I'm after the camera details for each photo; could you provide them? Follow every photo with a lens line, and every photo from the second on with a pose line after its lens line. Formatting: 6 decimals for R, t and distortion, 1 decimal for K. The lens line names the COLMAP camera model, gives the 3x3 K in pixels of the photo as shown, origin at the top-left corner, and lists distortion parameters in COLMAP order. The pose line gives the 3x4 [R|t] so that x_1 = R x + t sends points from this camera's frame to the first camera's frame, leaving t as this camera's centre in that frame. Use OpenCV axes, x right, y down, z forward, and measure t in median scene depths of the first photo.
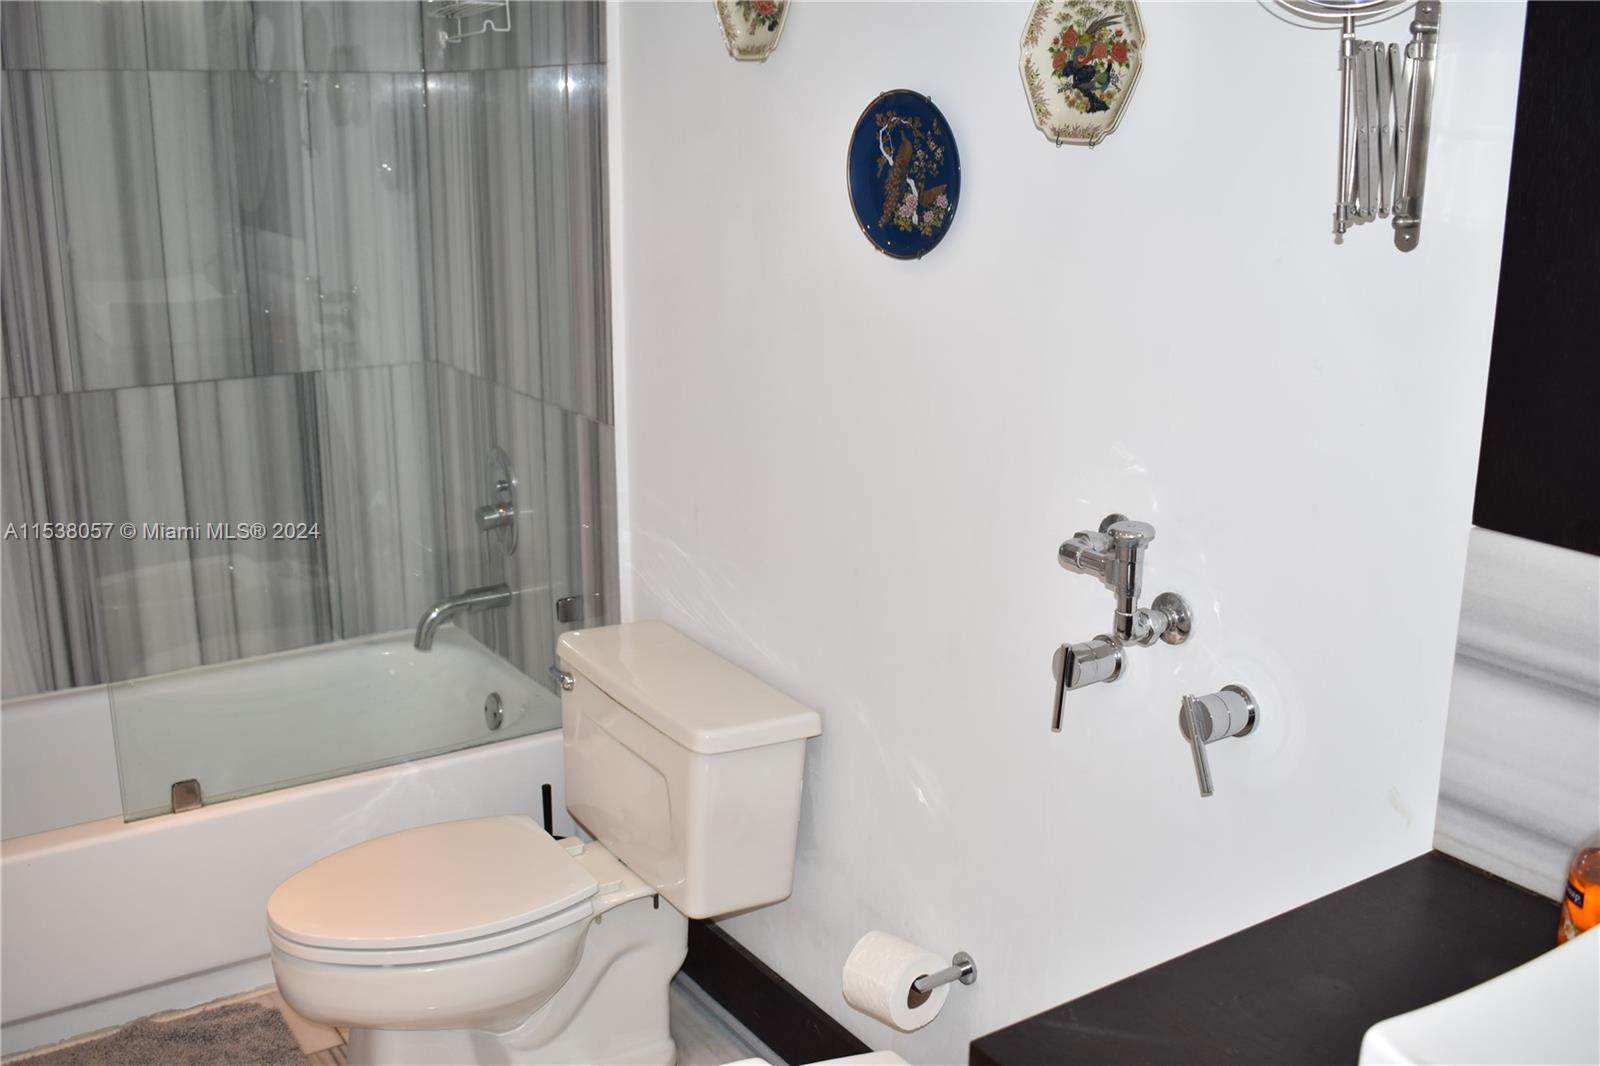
lens RADIAL K [[1580.4, 0, 807.5], [0, 1580.4, 532.3], [0, 0, 1]] dist [-0.064697, 0.000000]
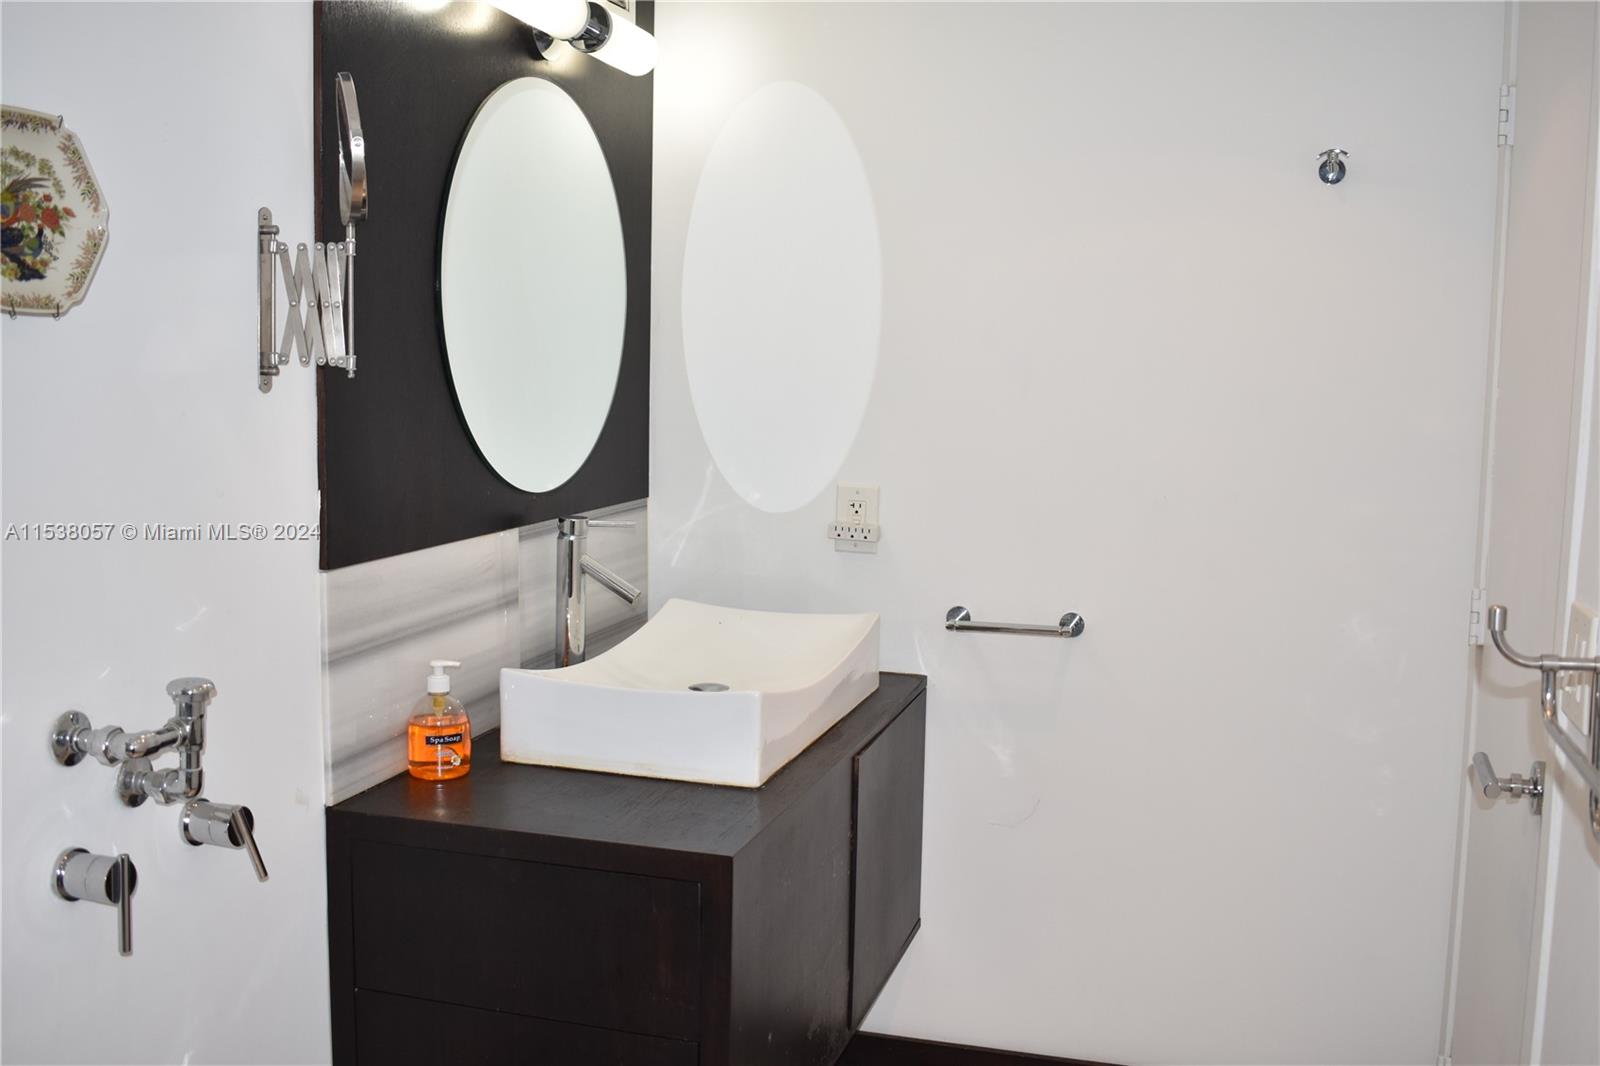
lens RADIAL K [[1580.4, 0, 799.4], [0, 1580.4, 531.8], [0, 0, 1]] dist [-0.064697, 0.000000]
pose [[-0.647217, -0.102480, 0.755386, -0.508225], [0.178219, 0.943120, 0.280648, -0.195952], [-0.741180, 0.316264, -0.592139, 0.805627]]
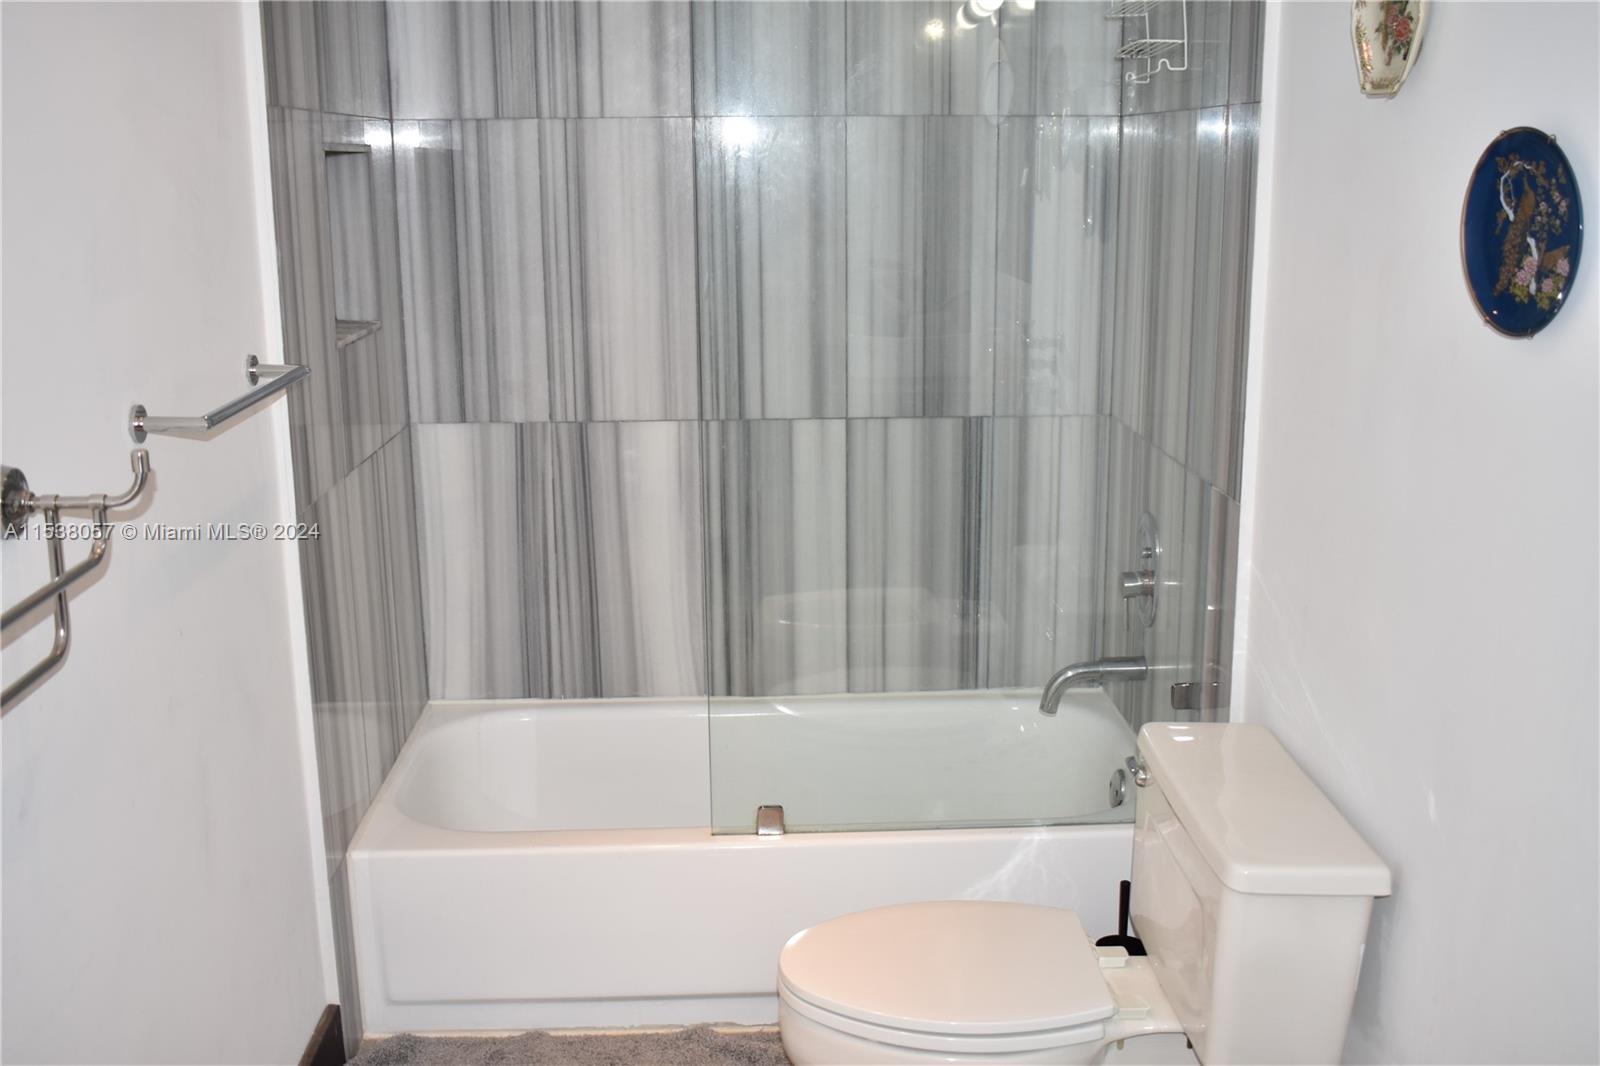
lens RADIAL K [[1580.4, 0, 797.9], [0, 1580.4, 532.1], [0, 0, 1]] dist [-0.064697, 0.000000]
pose [[0.859493, 0.105213, -0.500202, 0.117171], [-0.118793, 0.992908, 0.004728, -0.026374], [0.497152, 0.055357, 0.865896, 0.103621]]
